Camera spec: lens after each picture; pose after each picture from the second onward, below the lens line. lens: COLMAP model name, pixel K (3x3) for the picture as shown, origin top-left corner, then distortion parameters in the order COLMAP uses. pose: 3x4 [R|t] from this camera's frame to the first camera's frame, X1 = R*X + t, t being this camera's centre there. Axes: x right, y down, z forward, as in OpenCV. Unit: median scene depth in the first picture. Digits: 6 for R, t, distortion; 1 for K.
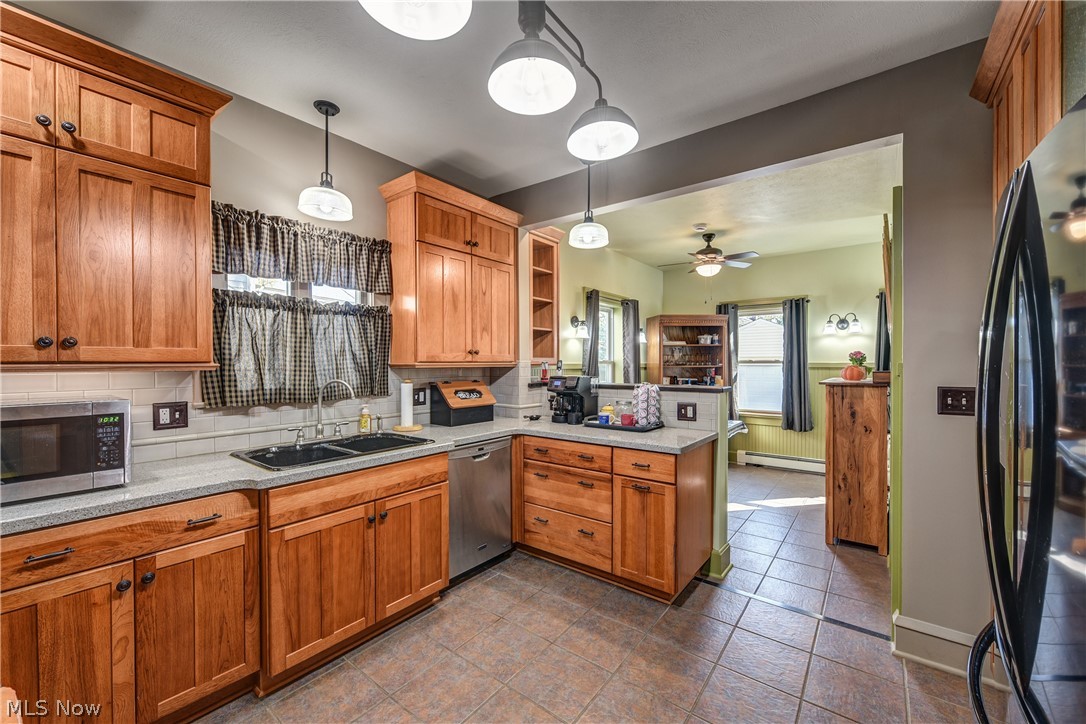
lens RADIAL K [[428.3, 0, 541.1], [0, 428.3, 363.2], [0, 0, 1]] dist [-0.011074, -0.000307]
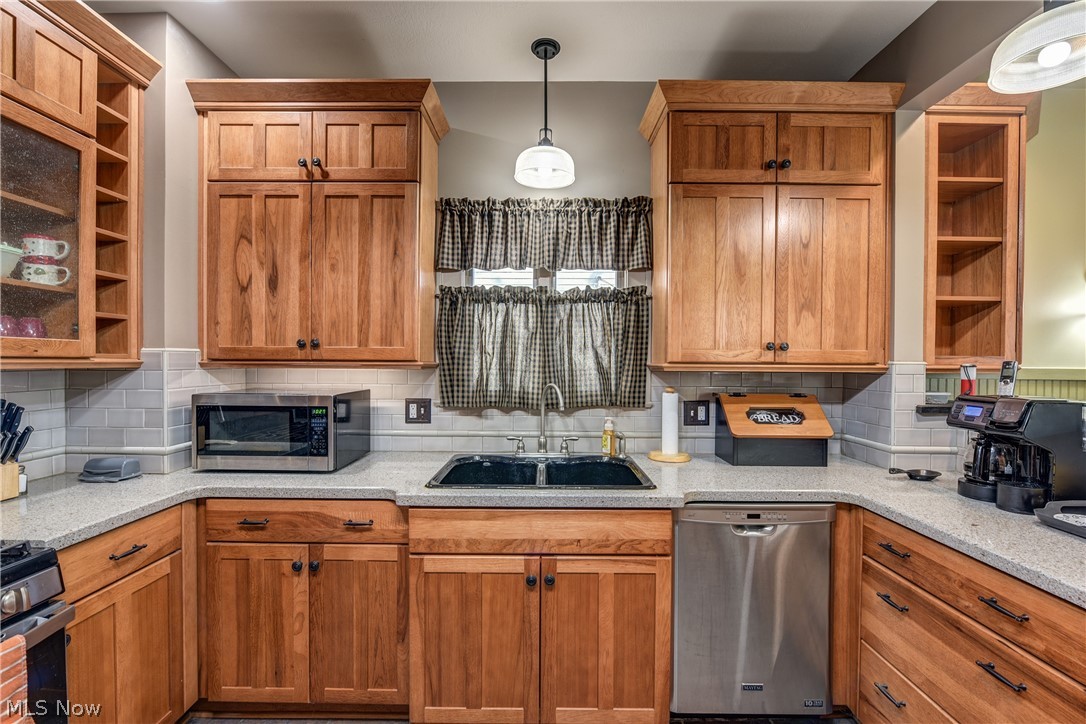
lens RADIAL K [[458.4, 0, 542.8], [0, 458.4, 365.4], [0, 0, 1]] dist [-0.012303, -0.000083]
pose [[0.614608, 0.014243, -0.788704, 0.187500], [-0.009776, 0.999898, 0.010439, -0.004735], [0.788772, 0.001294, 0.614684, 0.461509]]
